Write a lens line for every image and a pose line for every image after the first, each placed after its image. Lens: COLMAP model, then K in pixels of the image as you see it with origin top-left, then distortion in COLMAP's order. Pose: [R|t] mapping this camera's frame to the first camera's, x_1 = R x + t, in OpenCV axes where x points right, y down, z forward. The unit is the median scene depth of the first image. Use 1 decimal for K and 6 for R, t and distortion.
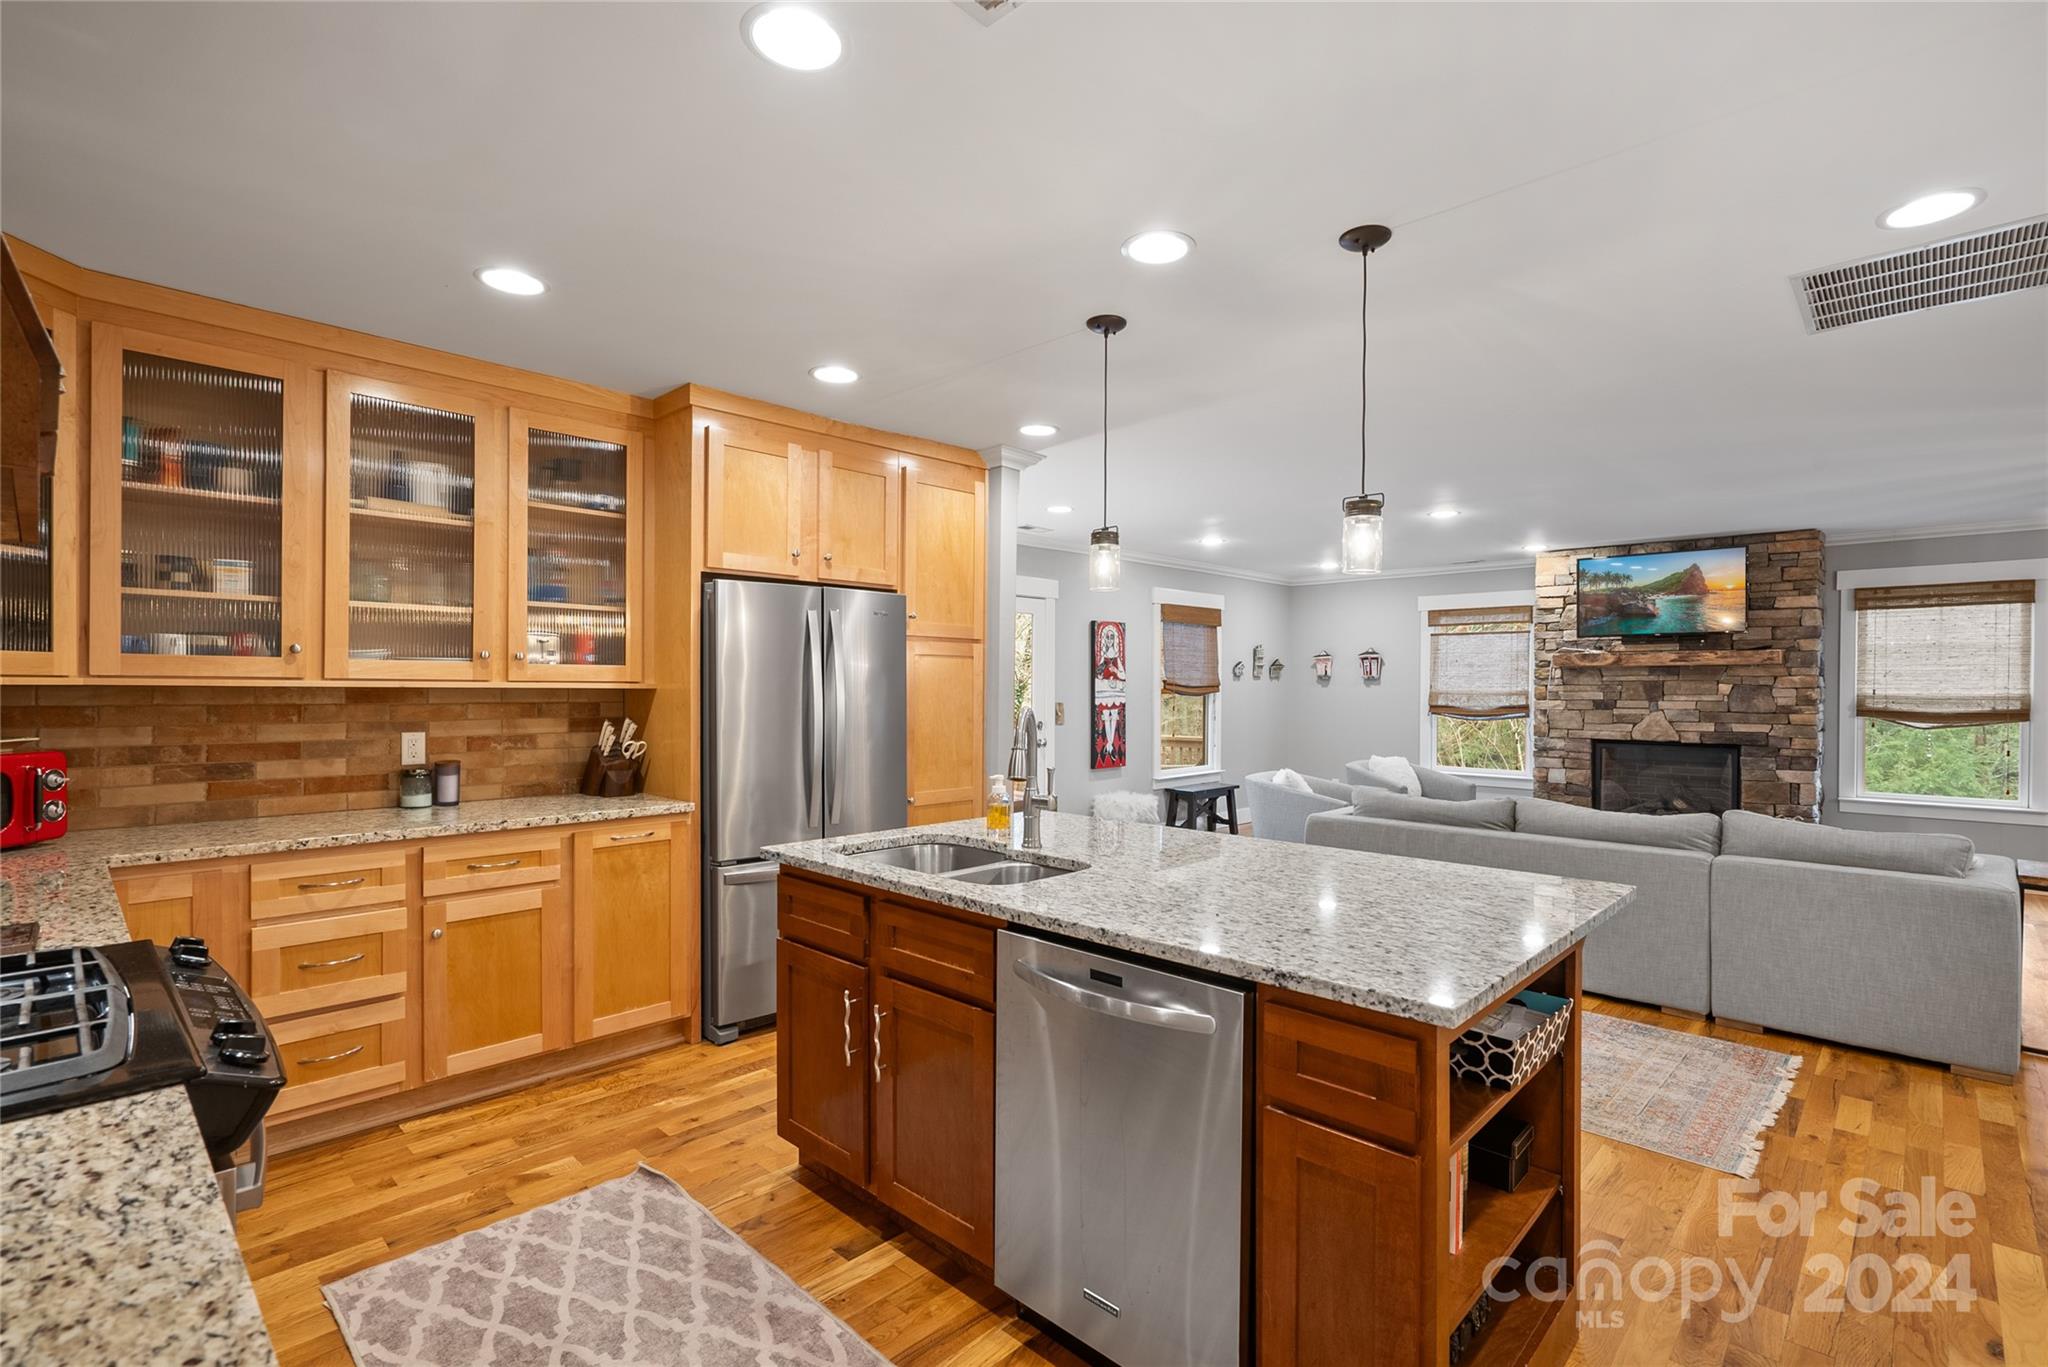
lens RADIAL K [[936.9, 0, 1036.5], [0, 936.9, 690.5], [0, 0, 1]] dist [-0.004076, 0.001599]
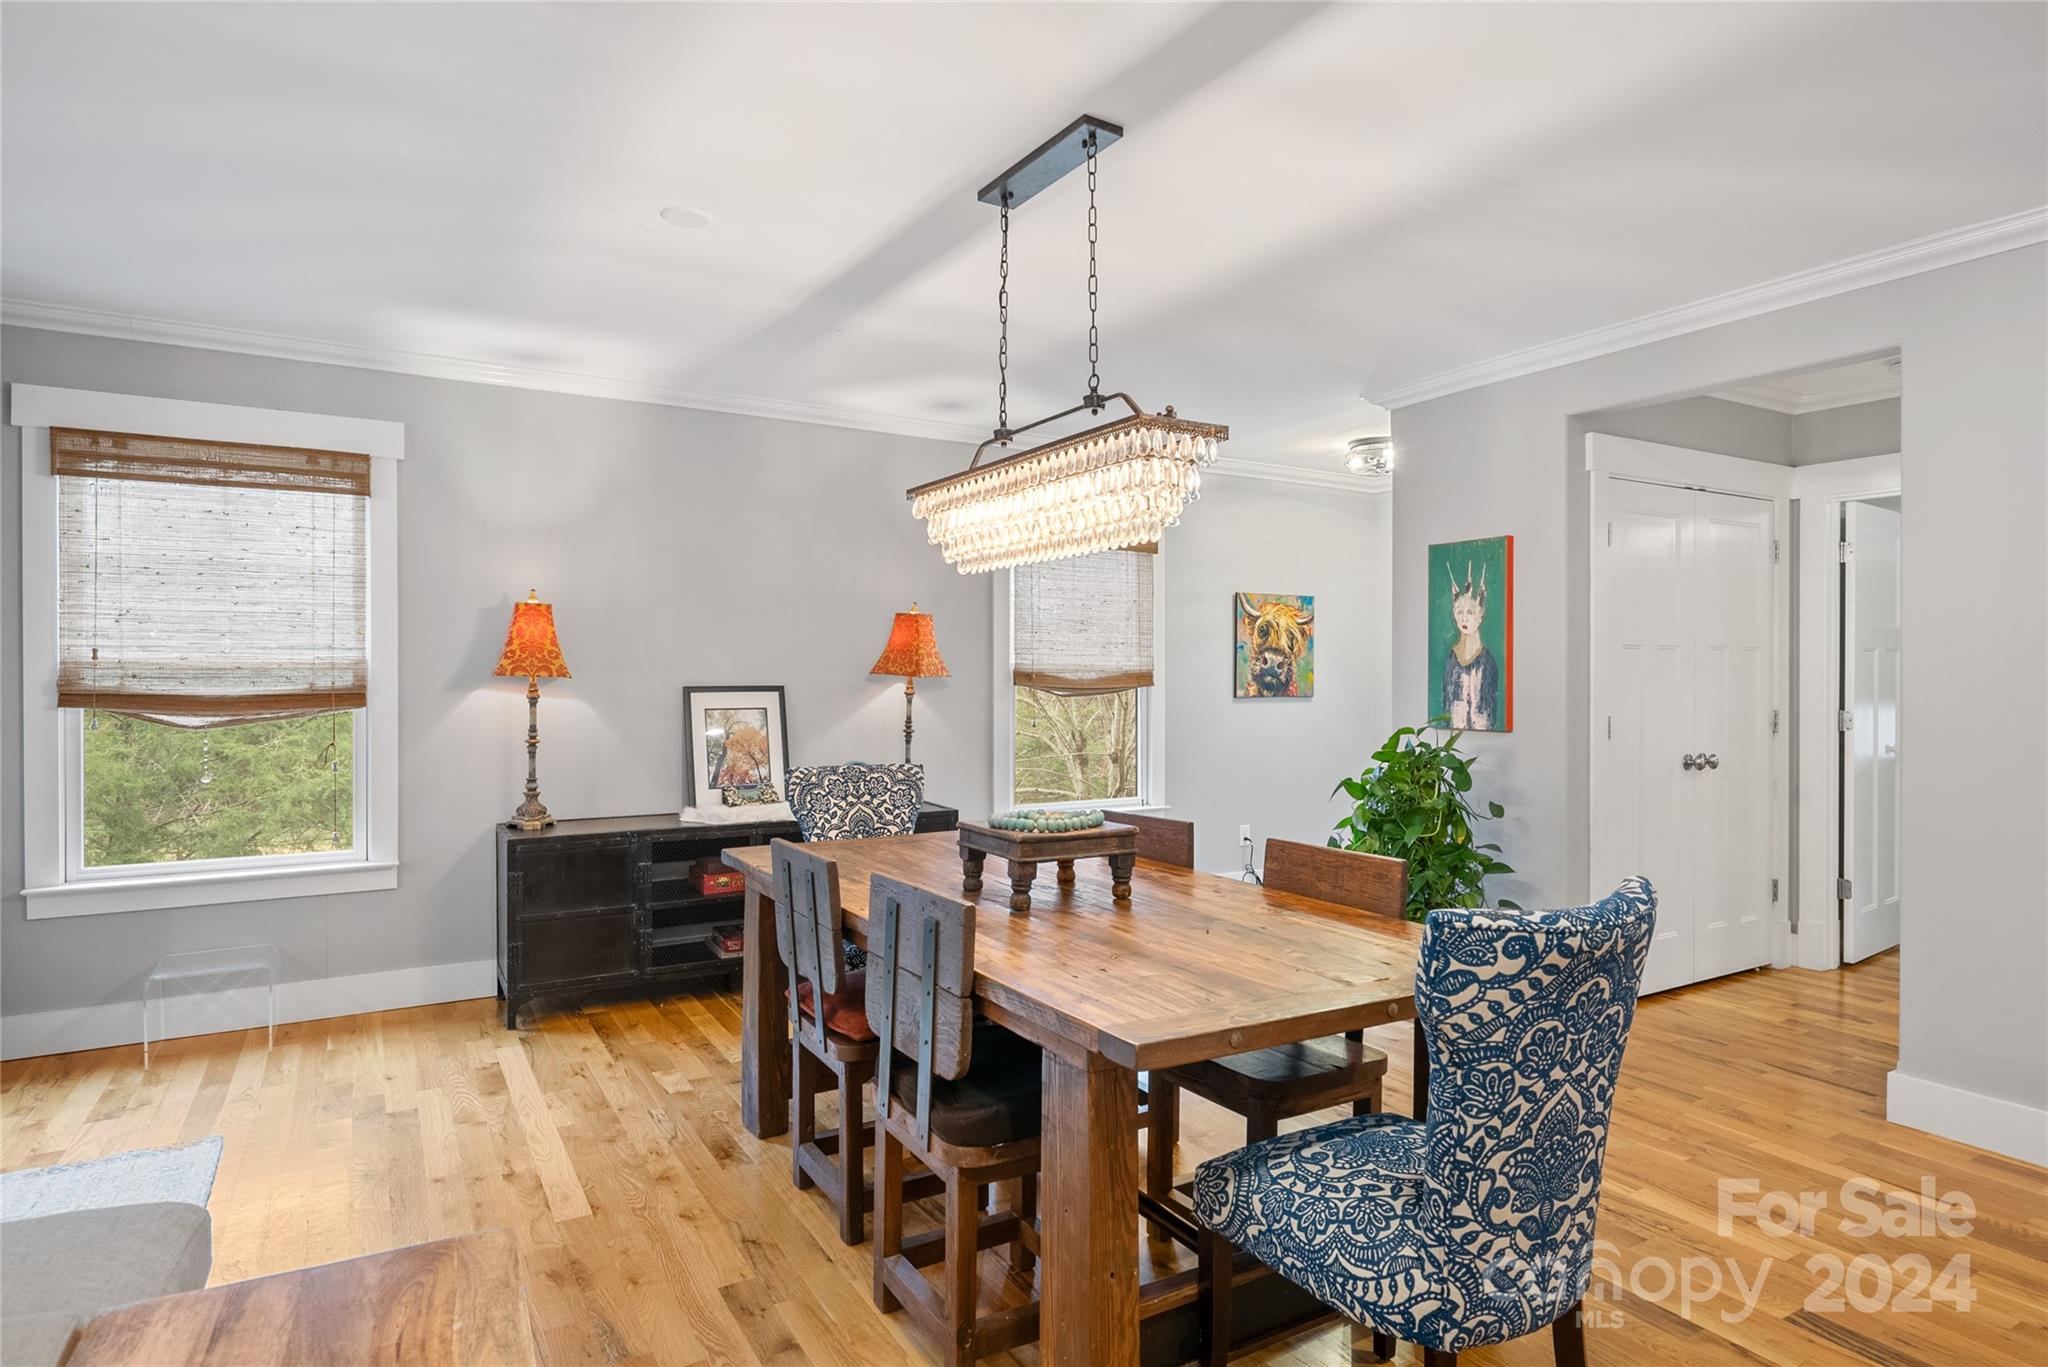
lens RADIAL K [[1137.5, 0, 1056.8], [0, 1137.5, 685.6], [0, 0, 1]] dist [0.000184, 0.000748]
pose [[0.258965, -0.011540, 0.965818, 0.472199], [0.003917, 0.999933, 0.010898, 0.012950], [-0.965879, 0.000961, 0.258993, 0.390017]]
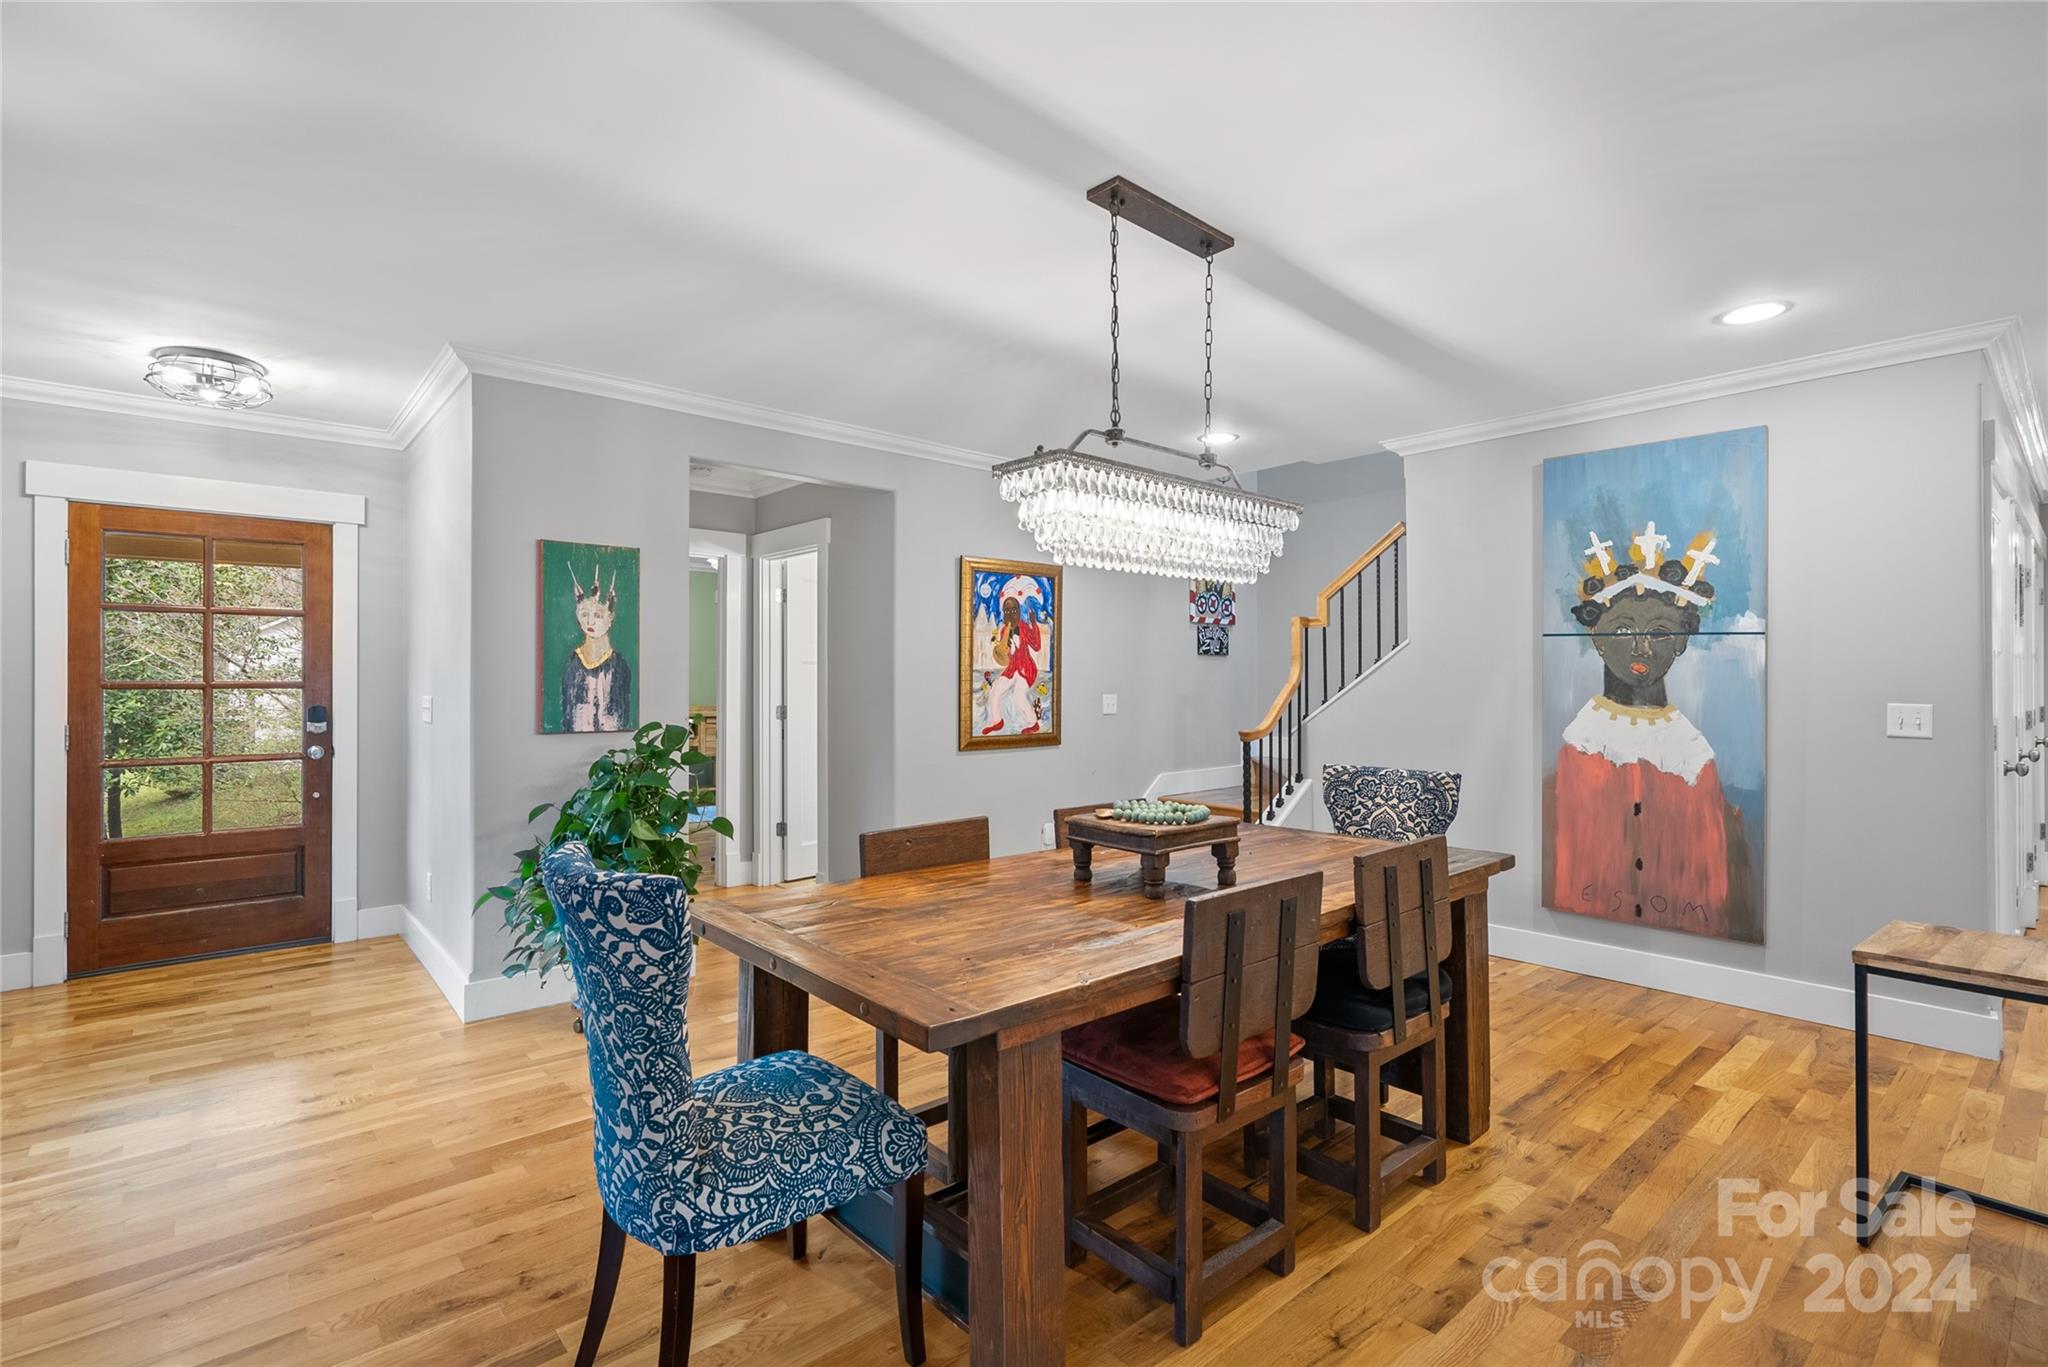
lens RADIAL K [[950.4, 0, 1020.9], [0, 950.4, 672.5], [0, 0, 1]] dist [0.000525, 0.000474]
pose [[-0.995439, -0.005792, 0.095227, 0.873683], [-0.006176, 0.999974, -0.003737, 0.012466], [-0.095203, -0.004308, -0.995449, 0.865844]]
